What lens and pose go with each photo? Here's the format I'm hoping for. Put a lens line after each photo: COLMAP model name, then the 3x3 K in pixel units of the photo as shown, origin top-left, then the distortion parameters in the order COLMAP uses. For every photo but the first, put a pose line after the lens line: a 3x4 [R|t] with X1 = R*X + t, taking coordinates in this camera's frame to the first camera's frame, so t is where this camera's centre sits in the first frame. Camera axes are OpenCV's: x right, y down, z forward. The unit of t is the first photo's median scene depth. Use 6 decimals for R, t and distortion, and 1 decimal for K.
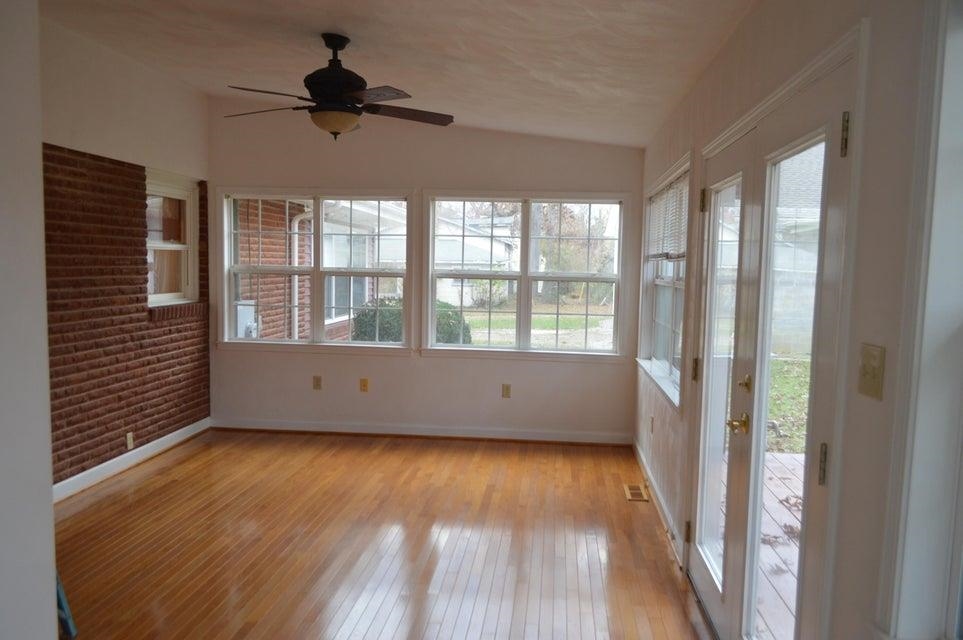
lens RADIAL K [[772.1, 0, 478.5], [0, 772.1, 337.6], [0, 0, 1]] dist [-0.003157, 0.011964]
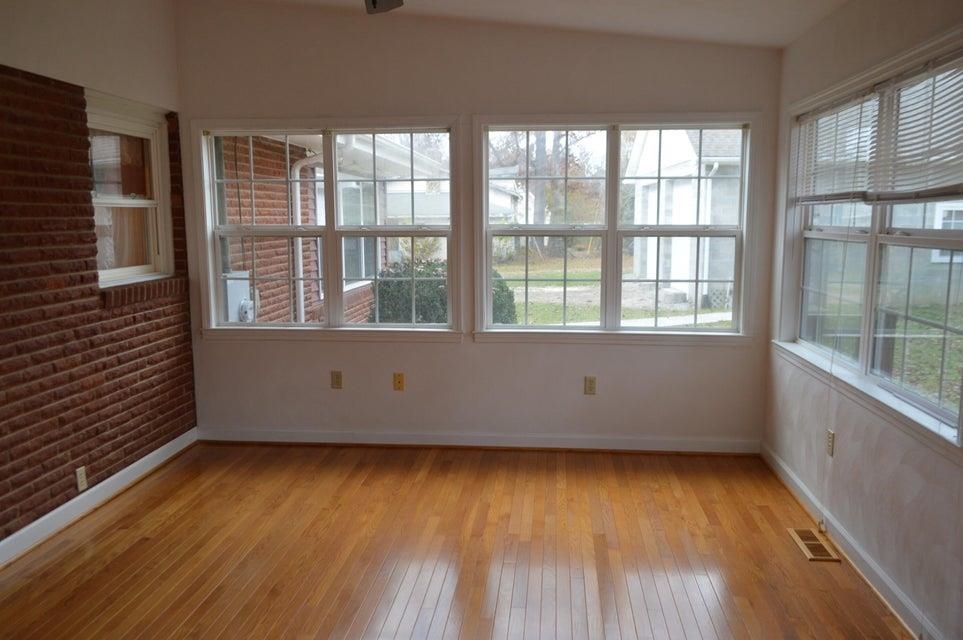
lens RADIAL K [[772.1, 0, 478.5], [0, 772.1, 337.6], [0, 0, 1]] dist [-0.003157, 0.011964]
pose [[0.999686, -0.025020, 0.001237, -0.076889], [0.024903, 0.997933, 0.059234, -0.026604], [-0.002717, -0.059185, 0.998243, 0.273051]]
